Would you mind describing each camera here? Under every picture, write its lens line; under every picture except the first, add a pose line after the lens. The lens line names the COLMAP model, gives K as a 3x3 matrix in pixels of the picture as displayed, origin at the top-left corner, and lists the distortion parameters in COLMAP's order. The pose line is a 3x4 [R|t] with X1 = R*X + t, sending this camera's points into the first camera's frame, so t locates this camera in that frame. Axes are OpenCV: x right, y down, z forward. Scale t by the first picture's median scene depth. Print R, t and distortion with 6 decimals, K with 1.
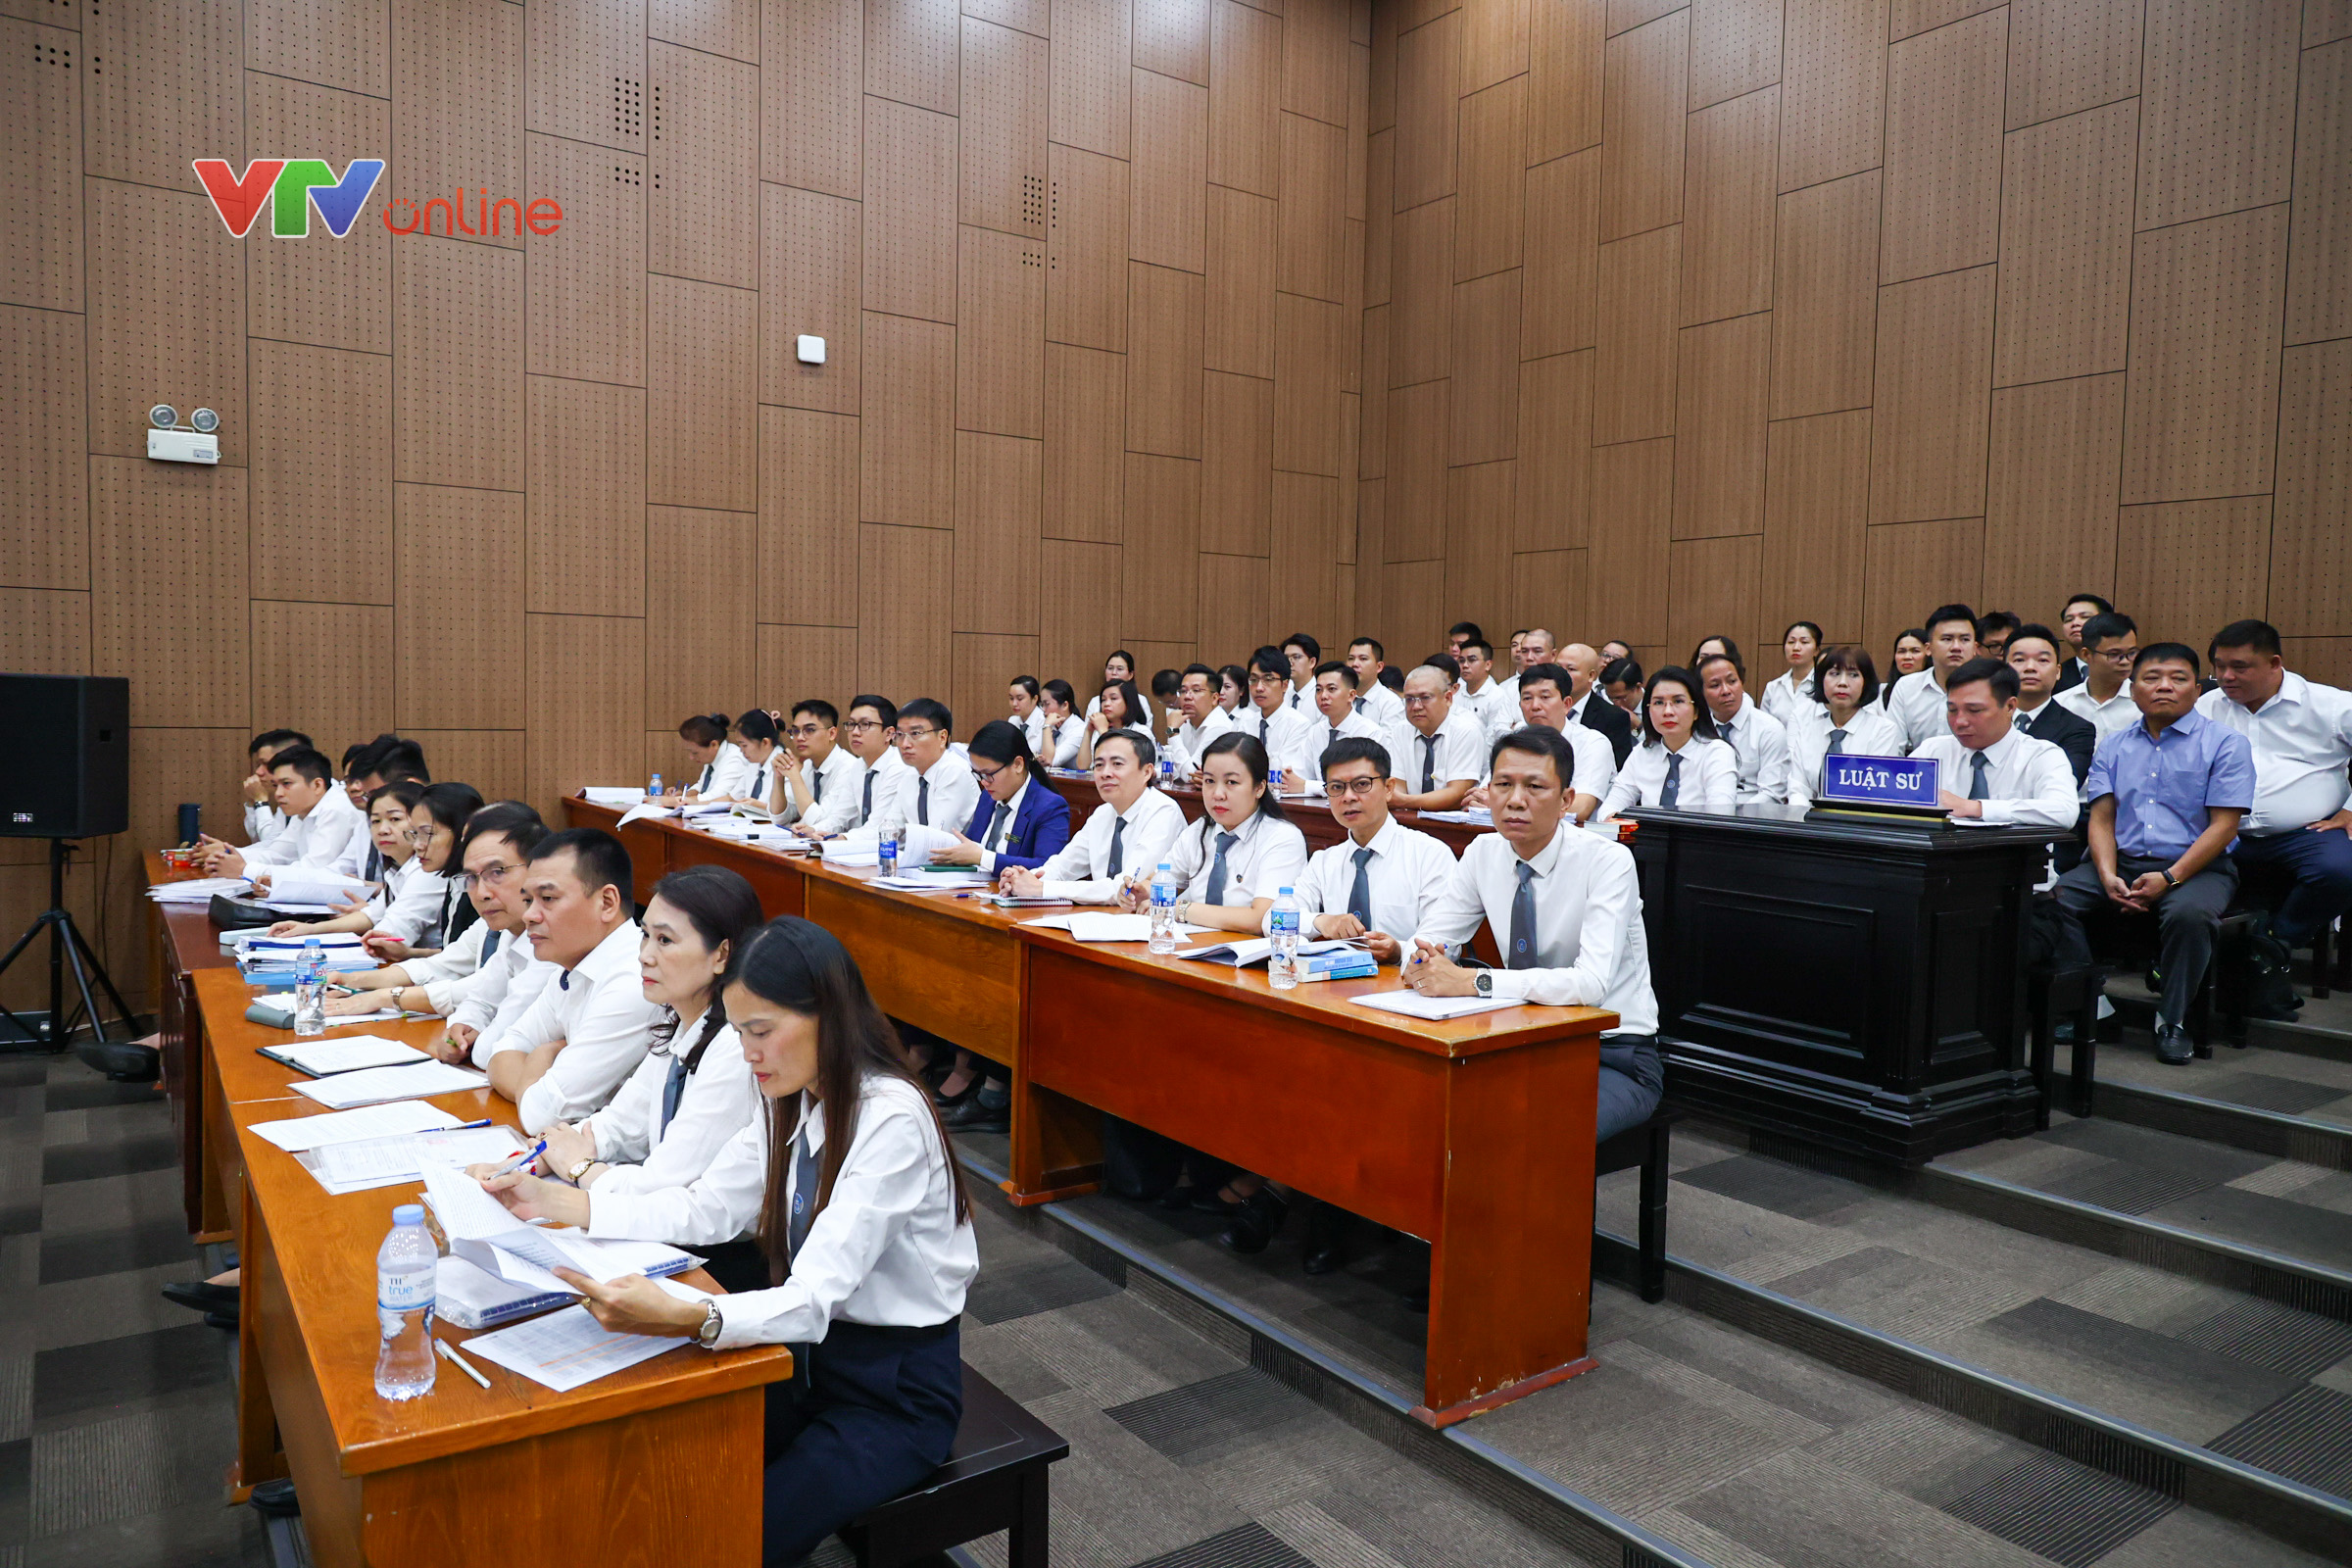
lens RADIAL K [[1537.4, 0, 1176.0], [0, 1537.4, 784.0], [0, 0, 1]] dist [0.004775, 0.001249]
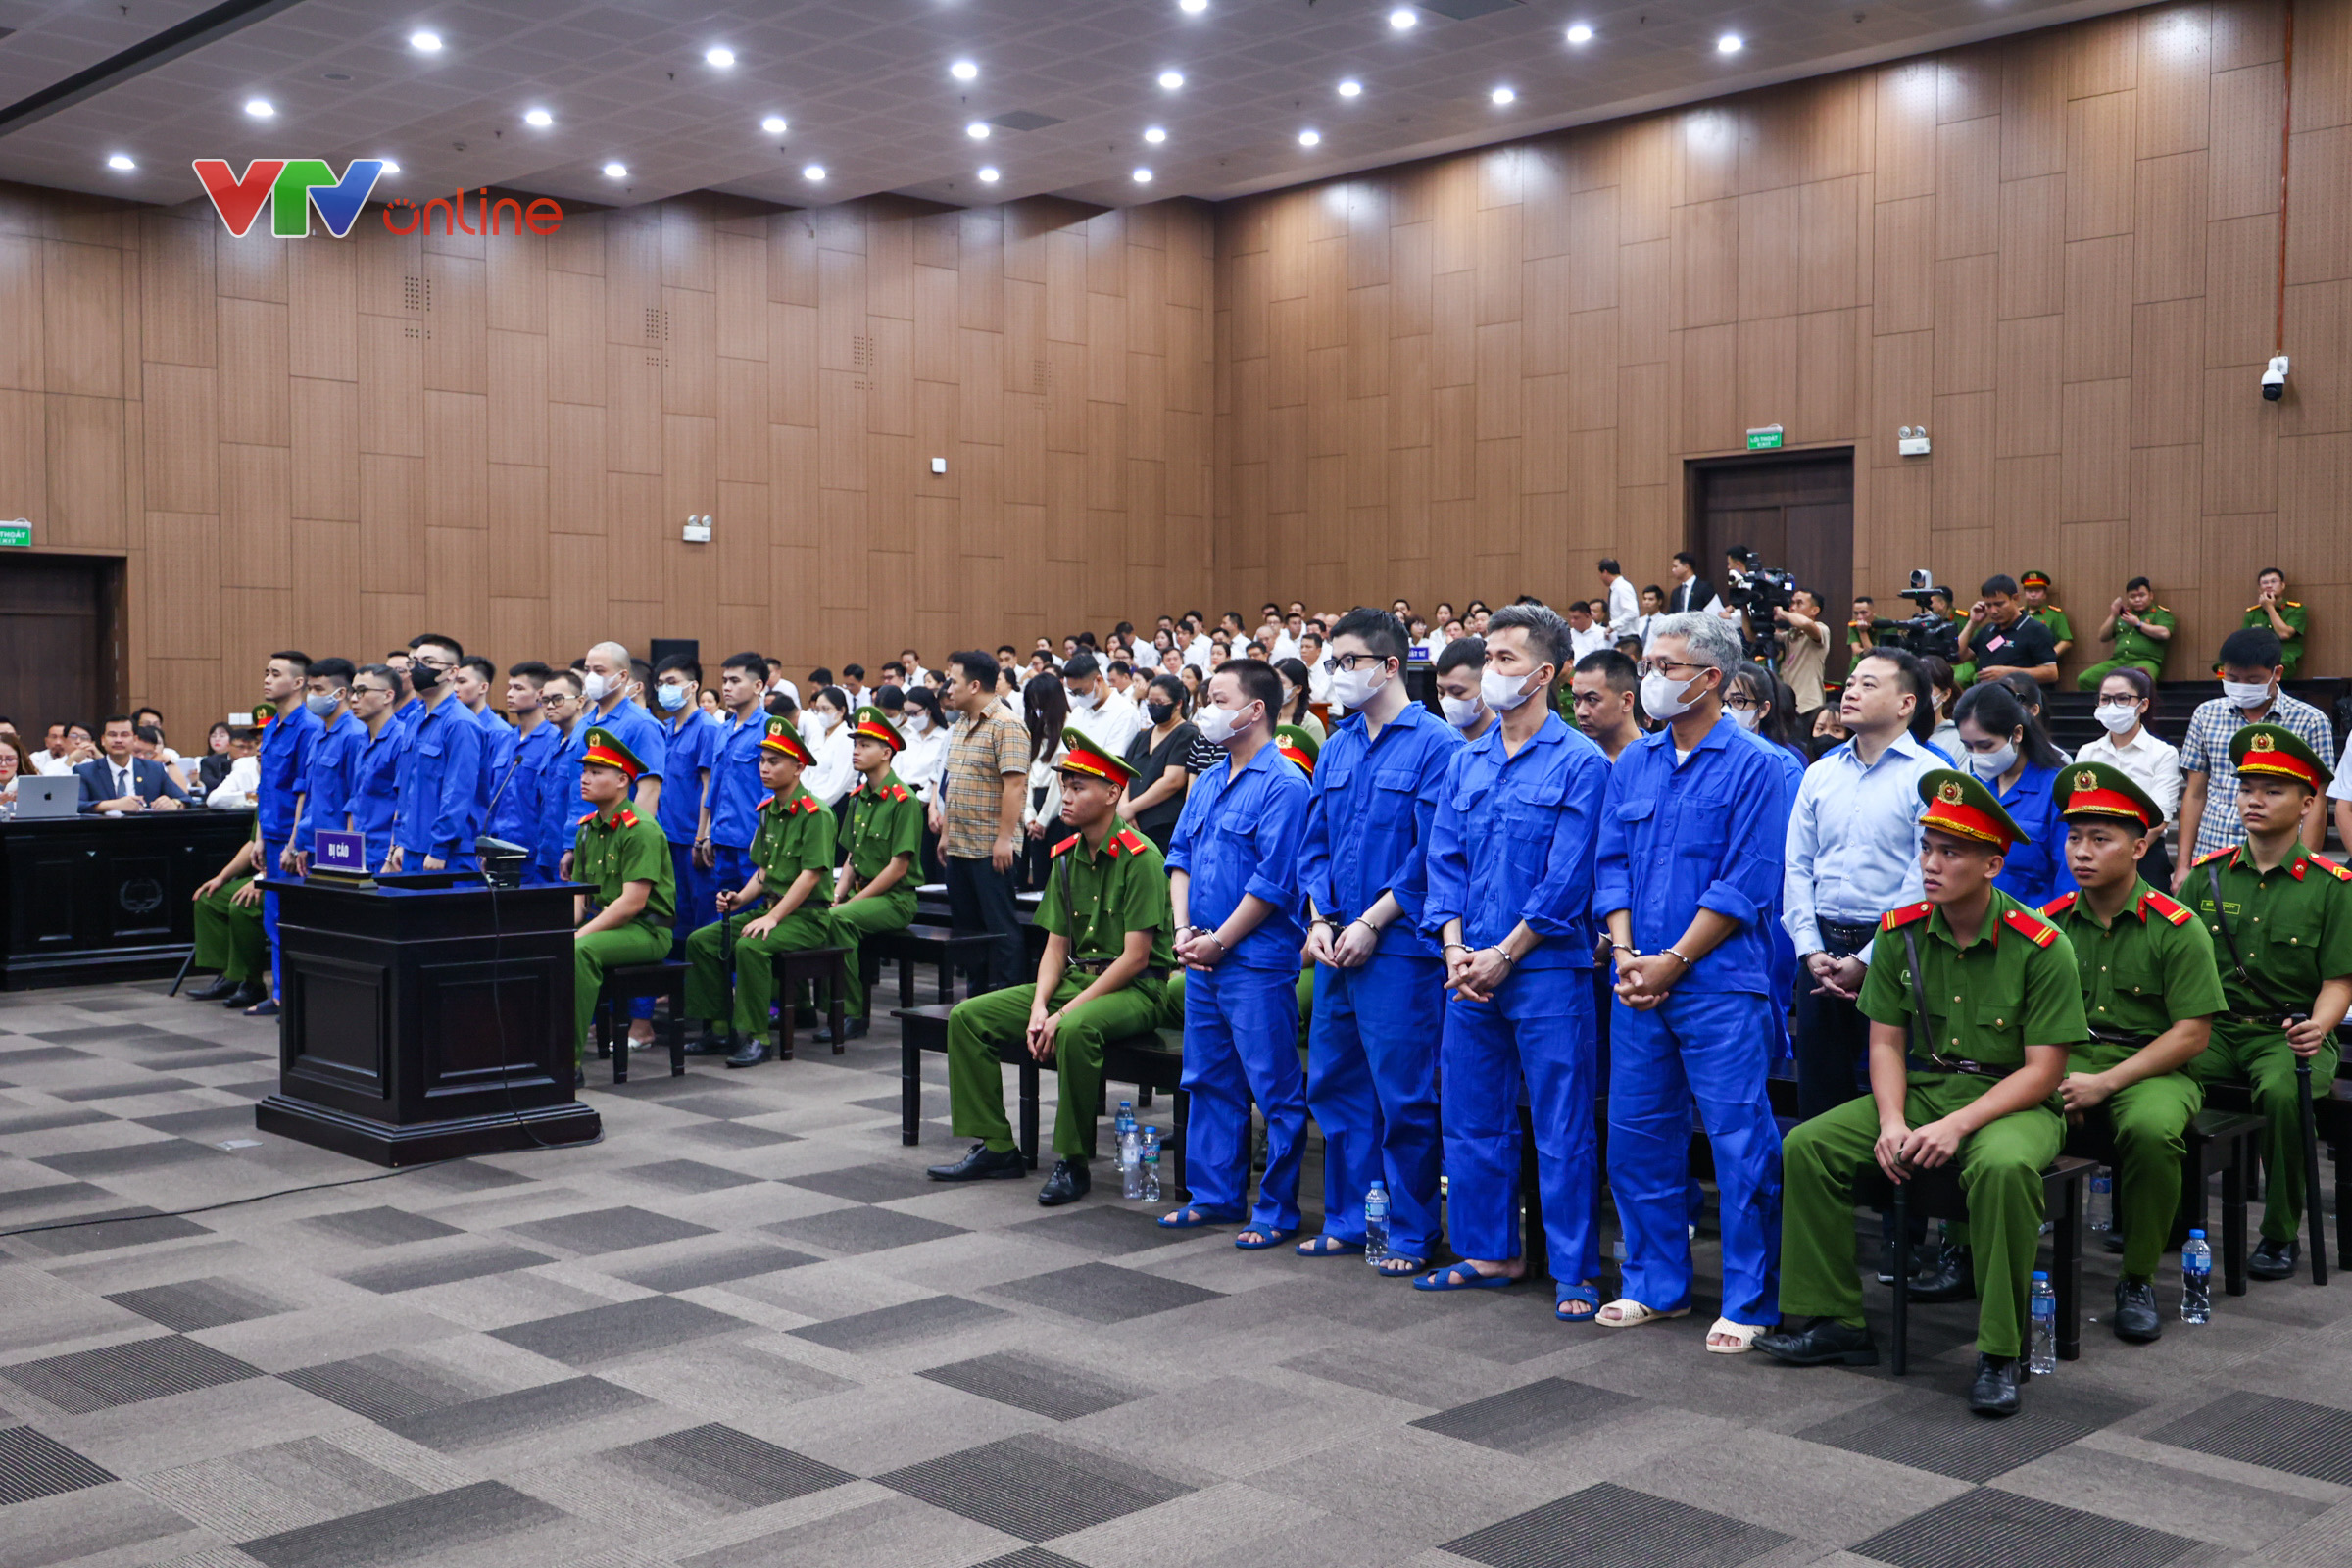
lens RADIAL K [[2399.0, 0, 1176.0], [0, 2399.0, 784.0], [0, 0, 1]] dist [0.051651, -0.117550]
pose [[0.988125, -0.025426, 0.151536, -0.370206], [0.028197, 0.999472, -0.016171, 0.149192], [-0.151045, 0.020251, 0.988319, -1.776598]]
